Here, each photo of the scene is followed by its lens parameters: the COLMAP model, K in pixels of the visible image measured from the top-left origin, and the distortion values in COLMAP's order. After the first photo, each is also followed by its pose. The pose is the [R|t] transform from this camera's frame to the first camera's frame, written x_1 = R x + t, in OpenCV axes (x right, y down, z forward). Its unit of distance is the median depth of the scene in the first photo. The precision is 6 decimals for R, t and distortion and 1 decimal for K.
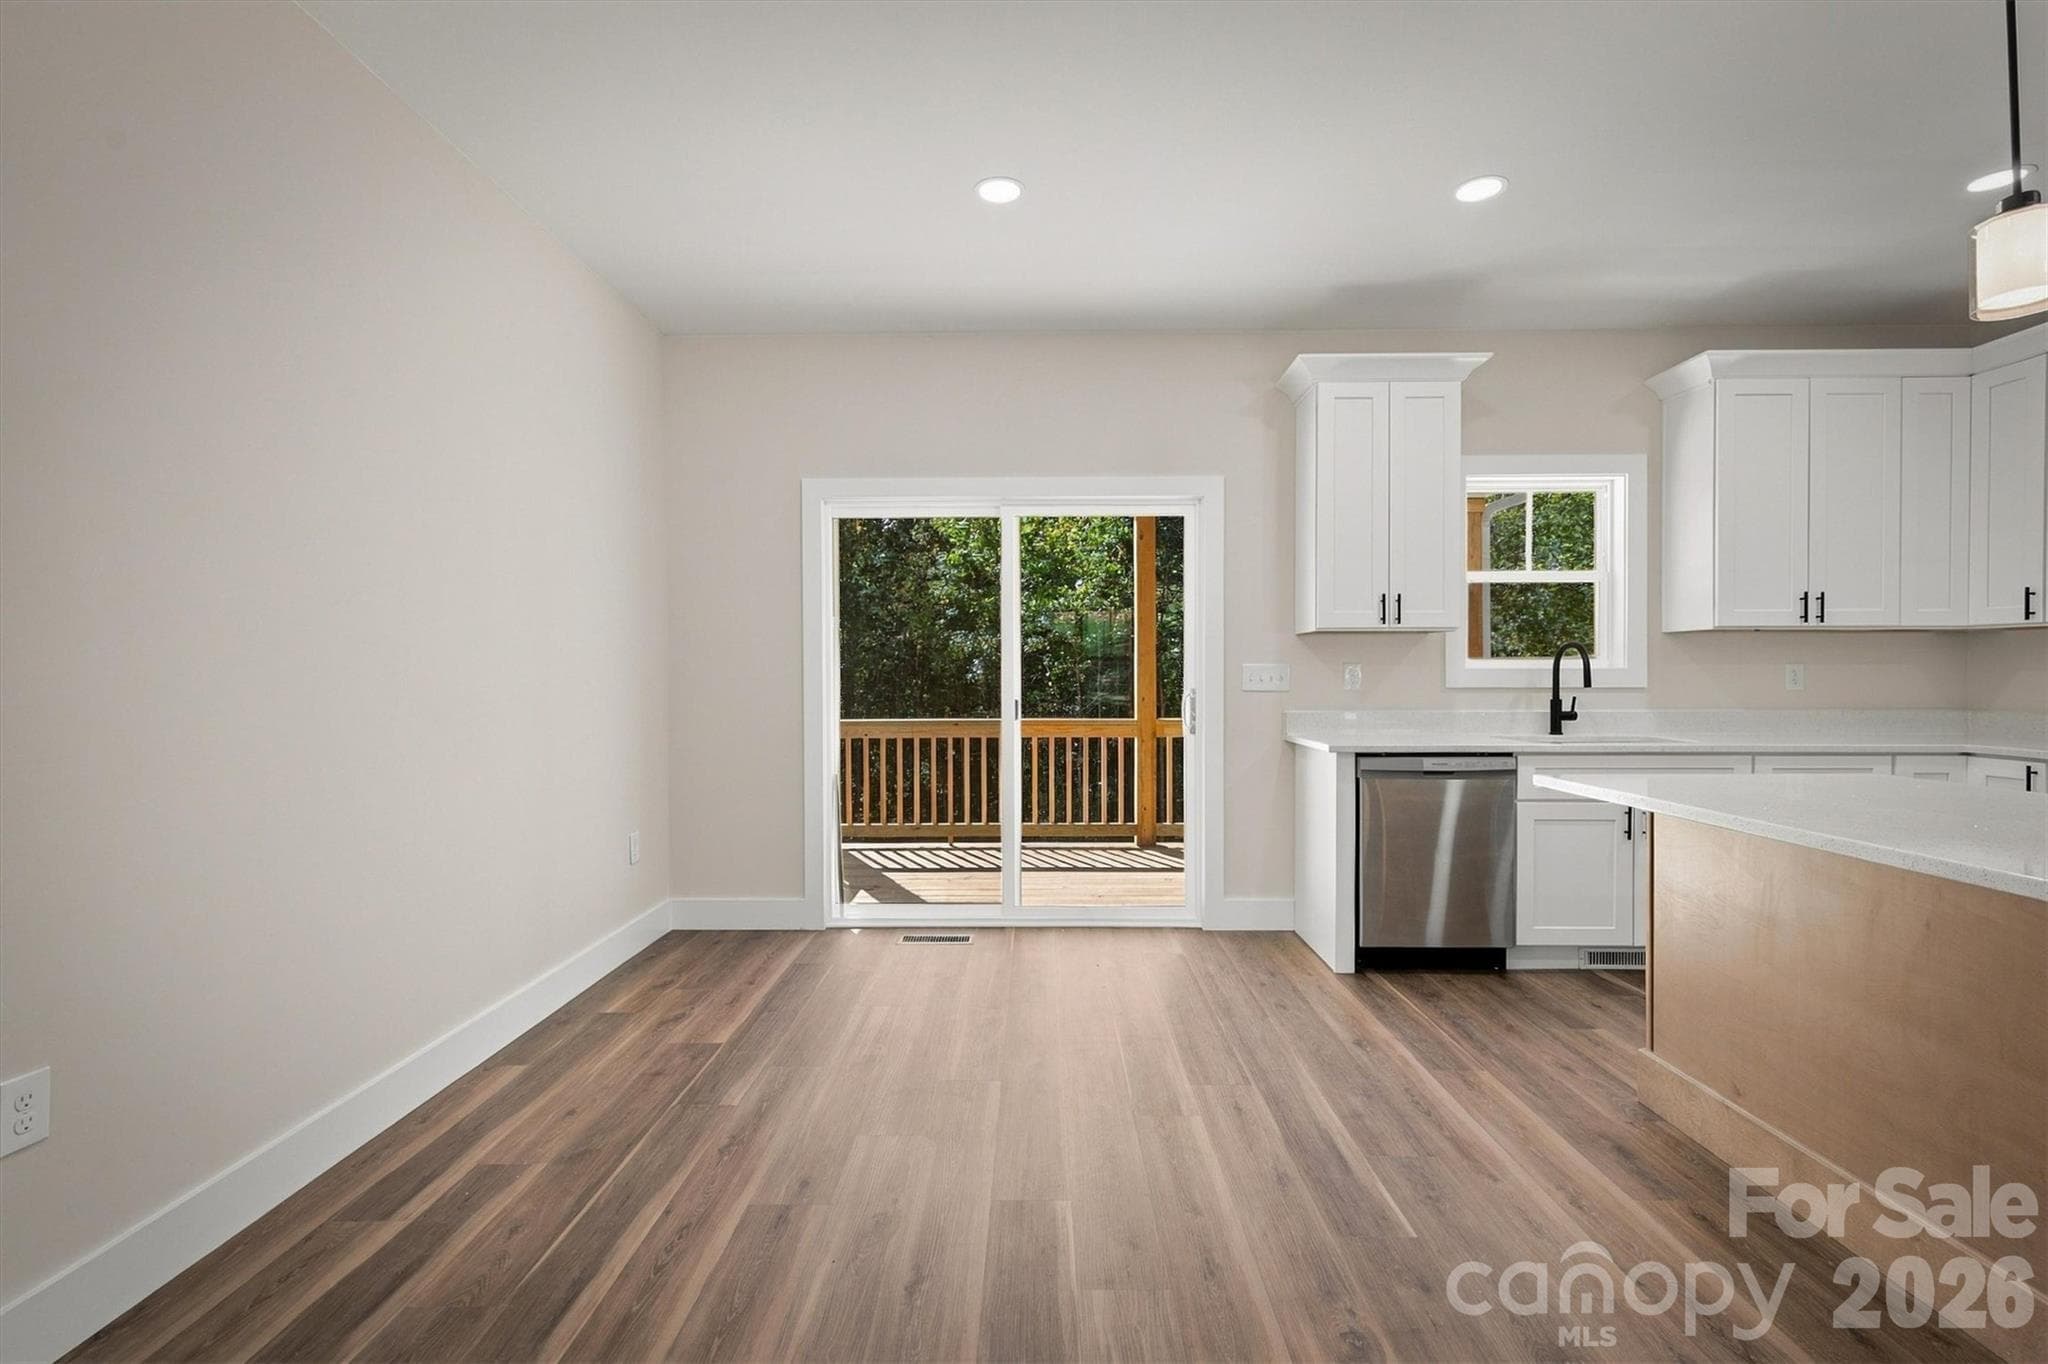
lens RADIAL K [[860.0, 0, 1024.0], [0, 860.0, 682.0], [0, 0, 1]] dist [0.000356, -0.000233]
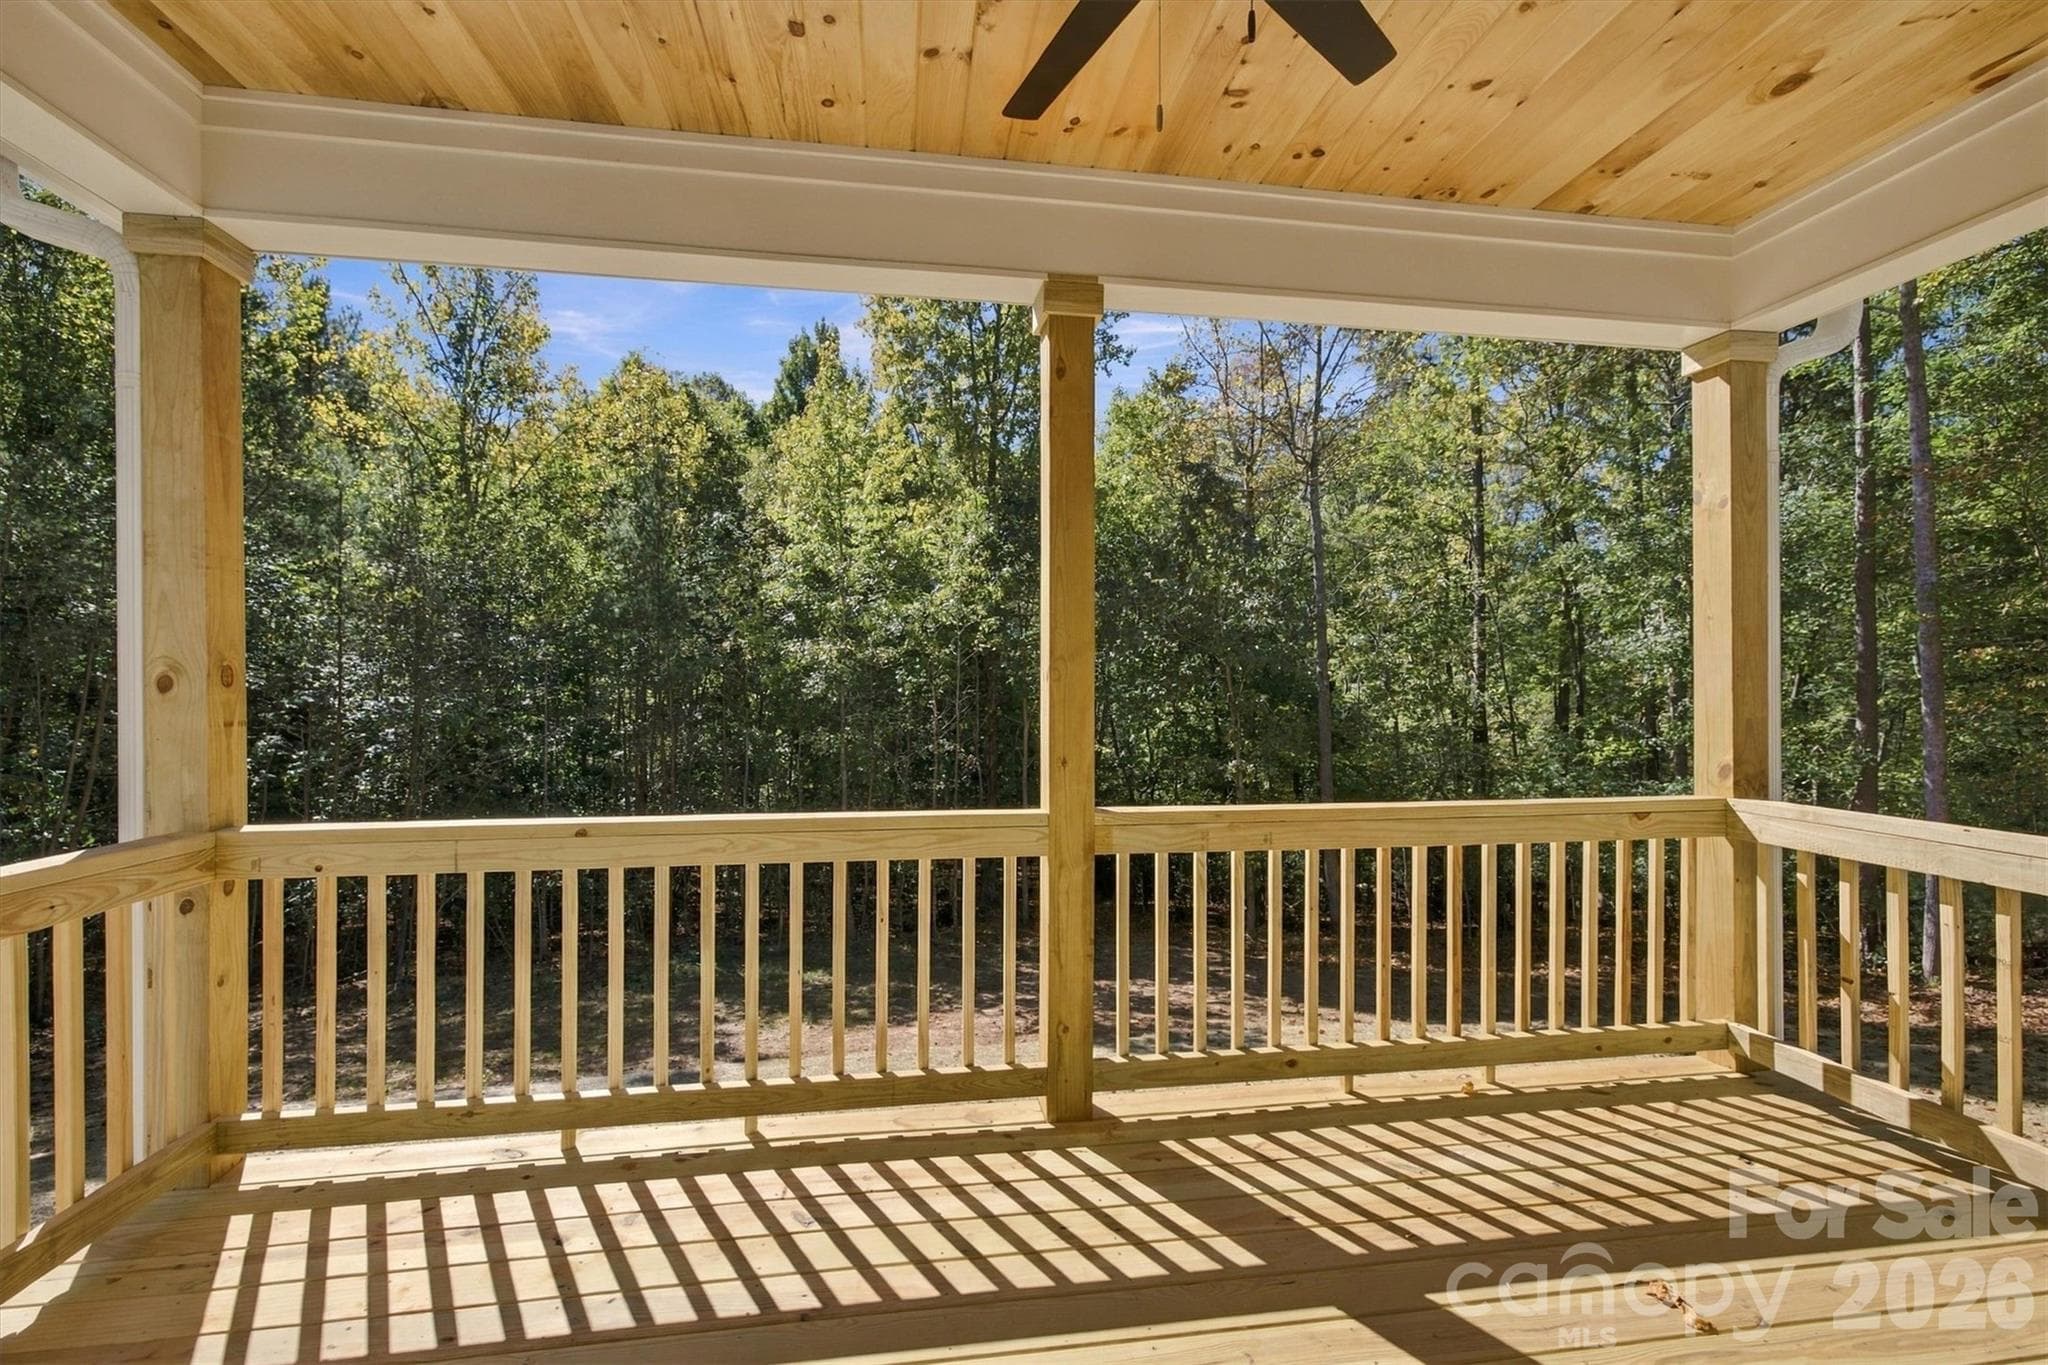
lens RADIAL K [[867.6, 0, 1024.0], [0, 867.6, 682.5], [0, 0, 1]] dist [-0.000603, -0.000079]
pose [[0.986859, 0.005894, 0.161479, 0.009484], [-0.003240, 0.999855, -0.016695, -0.002204], [-0.161554, 0.015952, 0.986735, 0.108616]]
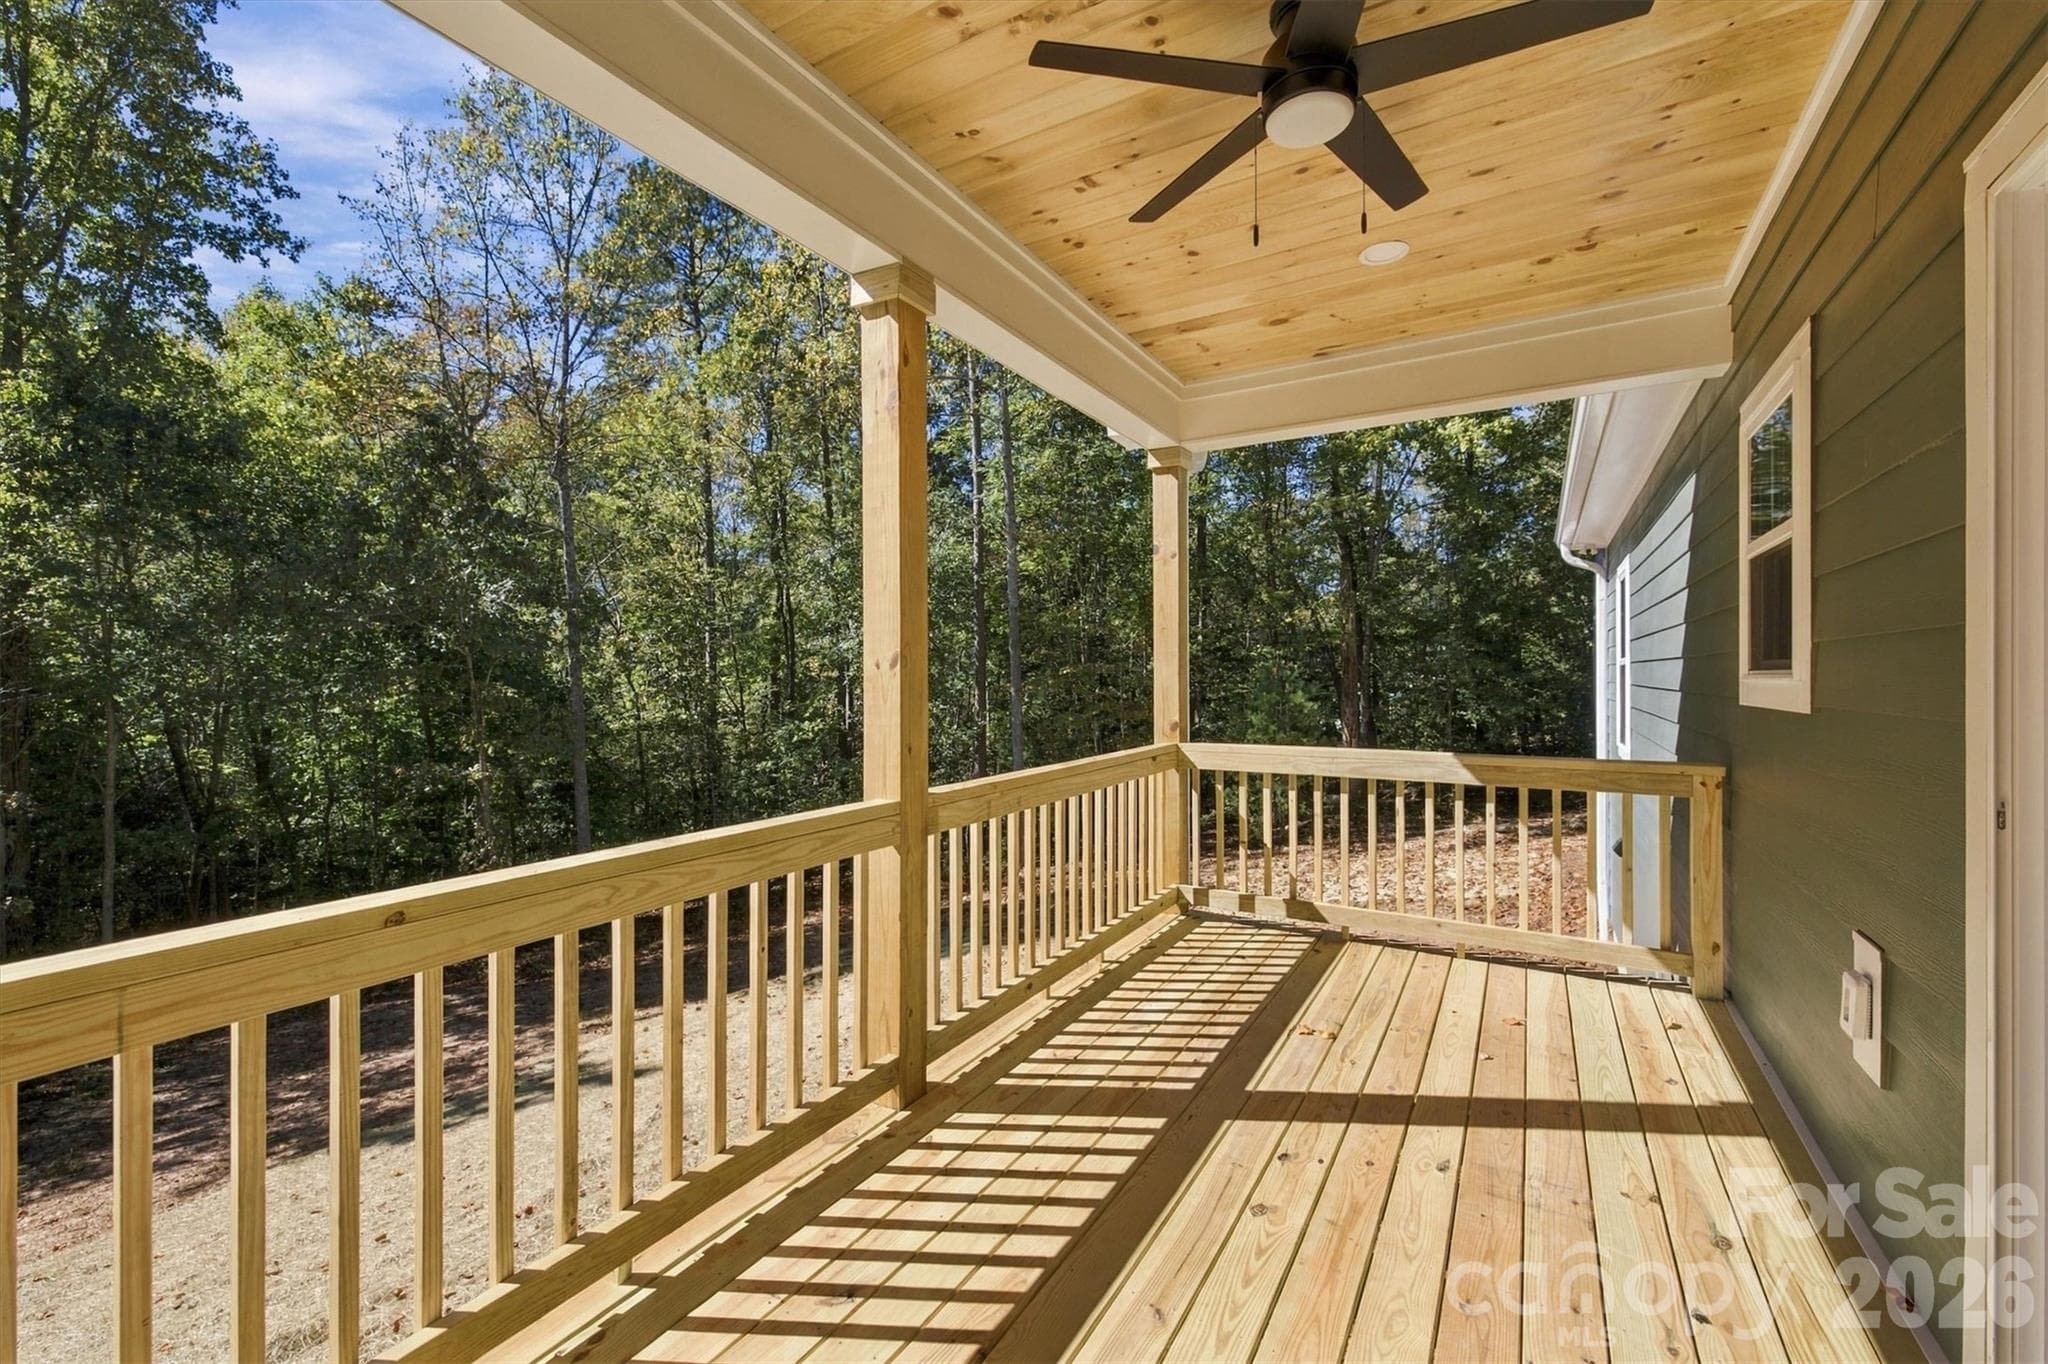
lens RADIAL K [[860.0, 0, 1024.0], [0, 860.0, 682.0], [0, 0, 1]] dist [0.000356, -0.000233]
pose [[0.492406, -0.004466, 0.870354, -0.036820], [0.016586, 0.999853, -0.004253, -0.001928], [-0.870208, 0.016529, 0.492408, 0.137792]]
